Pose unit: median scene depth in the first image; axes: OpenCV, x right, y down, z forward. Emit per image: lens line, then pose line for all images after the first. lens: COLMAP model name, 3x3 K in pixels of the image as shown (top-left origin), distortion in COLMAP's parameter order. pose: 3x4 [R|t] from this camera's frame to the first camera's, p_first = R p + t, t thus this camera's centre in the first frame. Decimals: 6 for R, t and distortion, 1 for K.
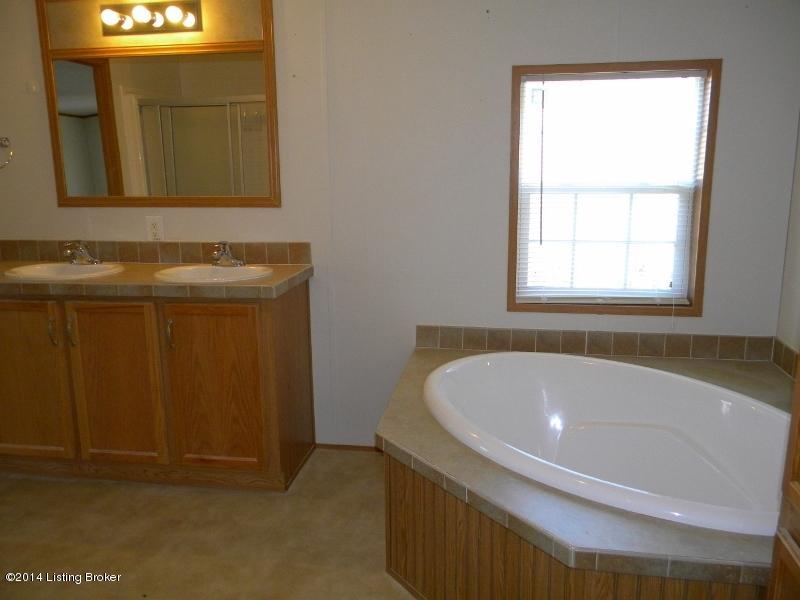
lens RADIAL K [[664.9, 0, 400.0], [0, 664.9, 300.0], [0, 0, 1]] dist [0.018926, -0.000921]
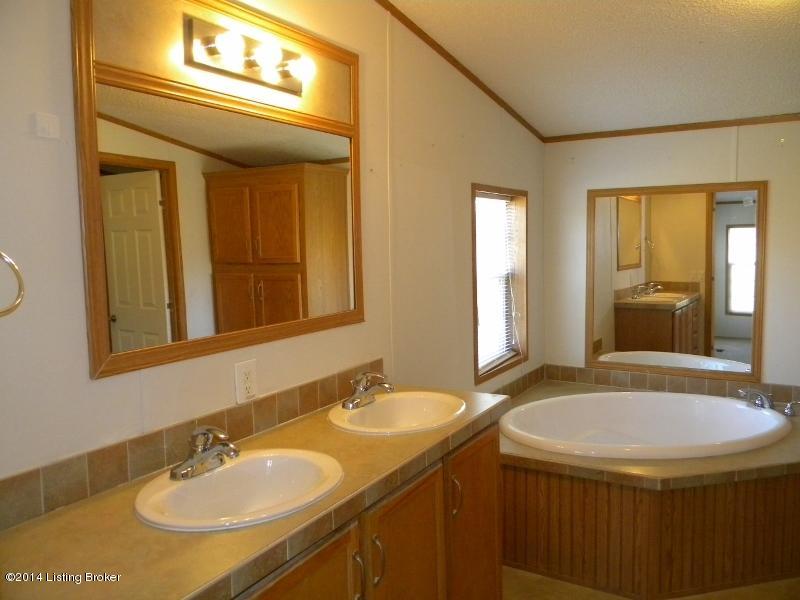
lens RADIAL K [[664.9, 0, 400.0], [0, 664.9, 300.0], [0, 0, 1]] dist [0.018926, -0.000921]
pose [[0.342550, -0.083085, 0.935819, -0.902055], [0.198778, 0.979941, 0.014241, -0.162941], [-0.918230, 0.181142, 0.352194, 0.643062]]
